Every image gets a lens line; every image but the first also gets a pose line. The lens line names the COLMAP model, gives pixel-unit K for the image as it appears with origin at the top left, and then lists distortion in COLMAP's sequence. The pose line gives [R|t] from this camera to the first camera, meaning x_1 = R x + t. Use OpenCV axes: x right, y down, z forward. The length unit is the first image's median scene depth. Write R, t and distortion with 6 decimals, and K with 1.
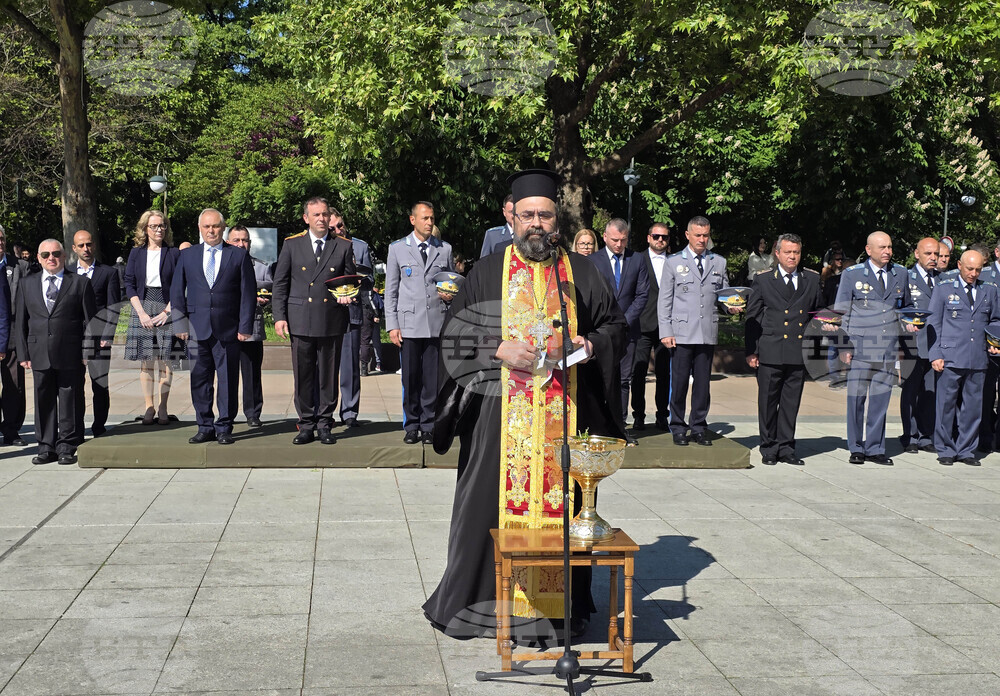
lens RADIAL K [[1279.6, 0, 499.6], [0, 1279.6, 431.3], [0, 0, 1]] dist [0.094593, -0.260973]
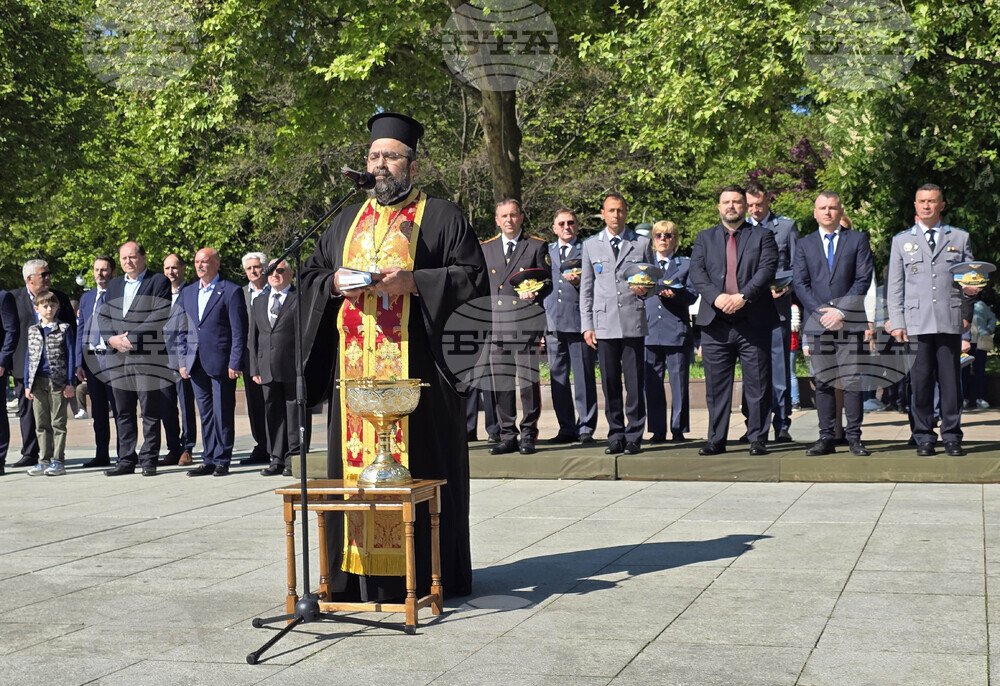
lens RADIAL K [[1425.6, 0, 500.0], [0, 1425.6, 343.0], [0, 0, 1]] dist [0.236048, -1.274283]
pose [[0.902933, -0.038727, -0.428033, 0.302295], [-0.012556, 0.993130, -0.116343, 0.050877], [0.429598, 0.110424, 0.896243, 0.039254]]
